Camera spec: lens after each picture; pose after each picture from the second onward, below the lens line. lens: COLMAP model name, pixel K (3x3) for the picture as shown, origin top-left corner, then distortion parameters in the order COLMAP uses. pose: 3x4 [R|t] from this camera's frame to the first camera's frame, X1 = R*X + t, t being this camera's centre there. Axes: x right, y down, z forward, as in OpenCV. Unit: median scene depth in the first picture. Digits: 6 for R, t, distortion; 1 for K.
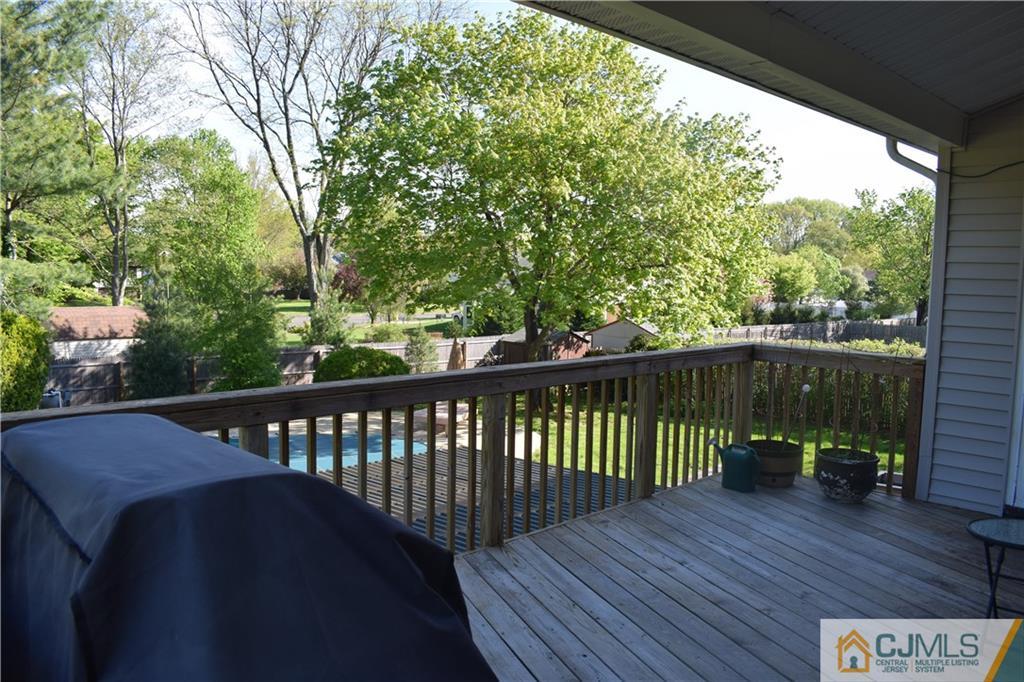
lens RADIAL K [[806.5, 0, 529.4], [0, 806.5, 339.6], [0, 0, 1]] dist [-0.066766, -0.000385]
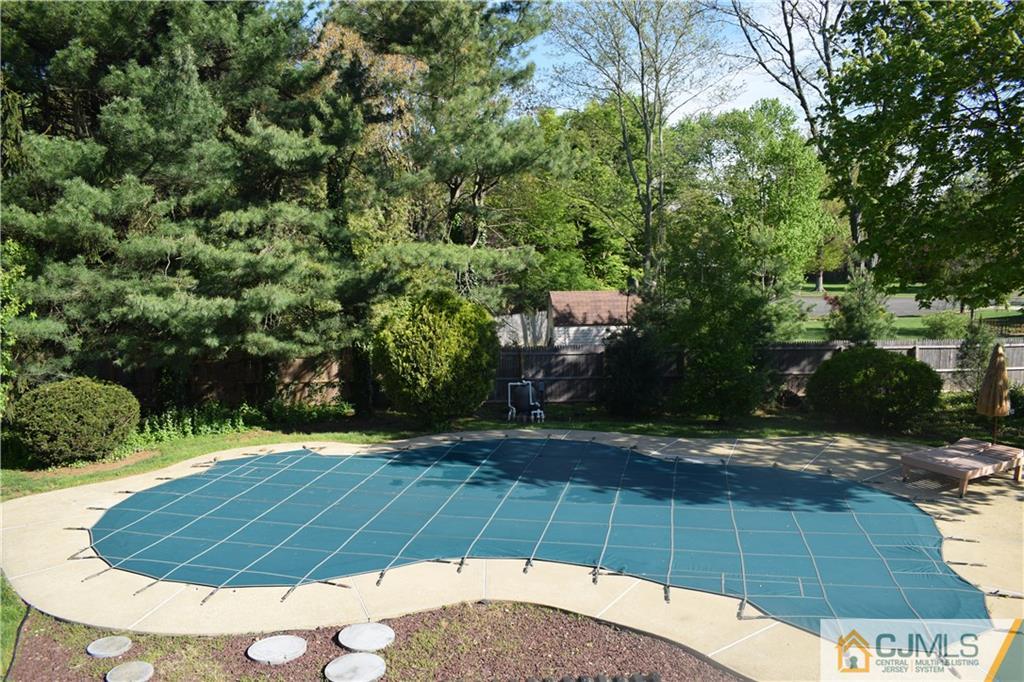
lens RADIAL K [[799.5, 0, 516.7], [0, 799.5, 346.5], [0, 0, 1]] dist [-0.093677, -0.003422]
pose [[0.732418, 0.050991, -0.678943, 0.041502], [-0.025598, 0.998549, 0.047380, -0.018234], [0.680374, -0.017322, 0.732661, 0.224919]]
